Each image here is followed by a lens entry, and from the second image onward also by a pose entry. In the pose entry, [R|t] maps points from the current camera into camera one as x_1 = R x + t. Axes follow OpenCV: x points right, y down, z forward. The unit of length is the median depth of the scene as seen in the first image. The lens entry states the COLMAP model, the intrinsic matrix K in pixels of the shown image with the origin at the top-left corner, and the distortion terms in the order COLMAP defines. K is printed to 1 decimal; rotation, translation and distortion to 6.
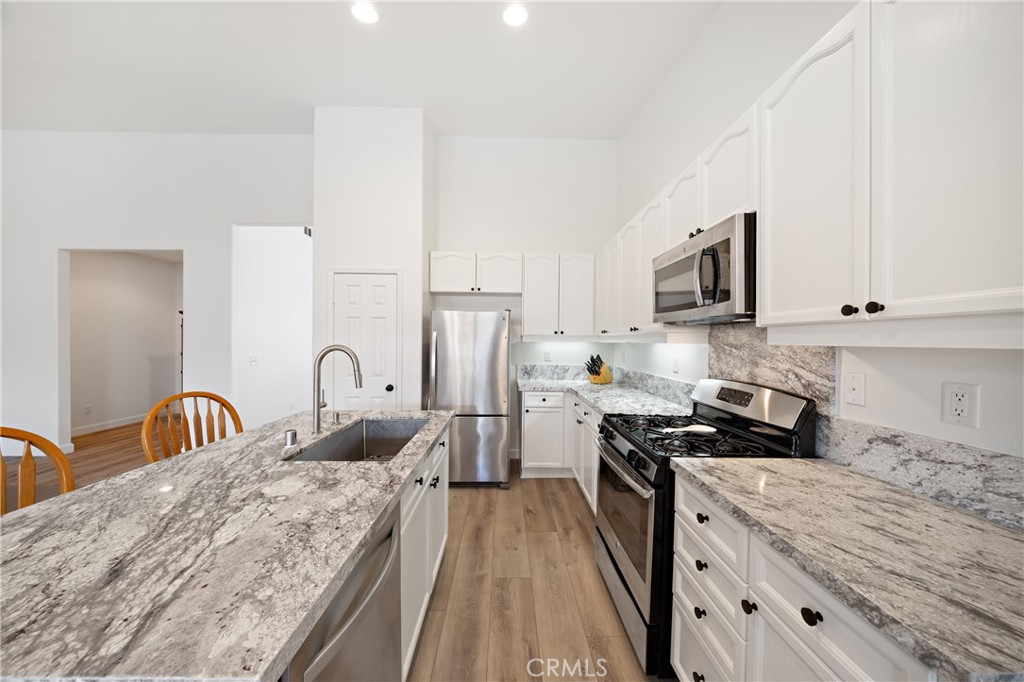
lens RADIAL K [[340.8, 0, 510.5], [0, 340.8, 342.9], [0, 0, 1]] dist [-0.000057, -0.000286]
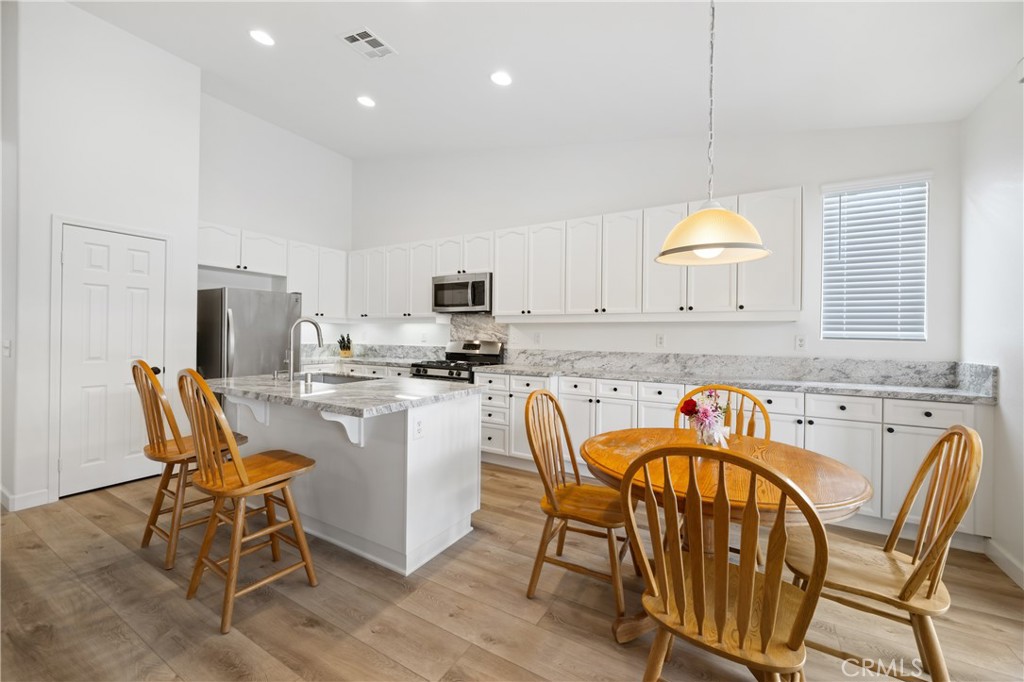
lens RADIAL K [[401.3, 0, 512.0], [0, 401.3, 341.0], [0, 0, 1]] dist [0.000596, 0.000195]
pose [[0.535659, -0.013206, 0.844331, -1.749052], [-0.003410, 0.999836, 0.017802, 0.088373], [-0.844428, -0.012415, 0.535526, -0.769506]]
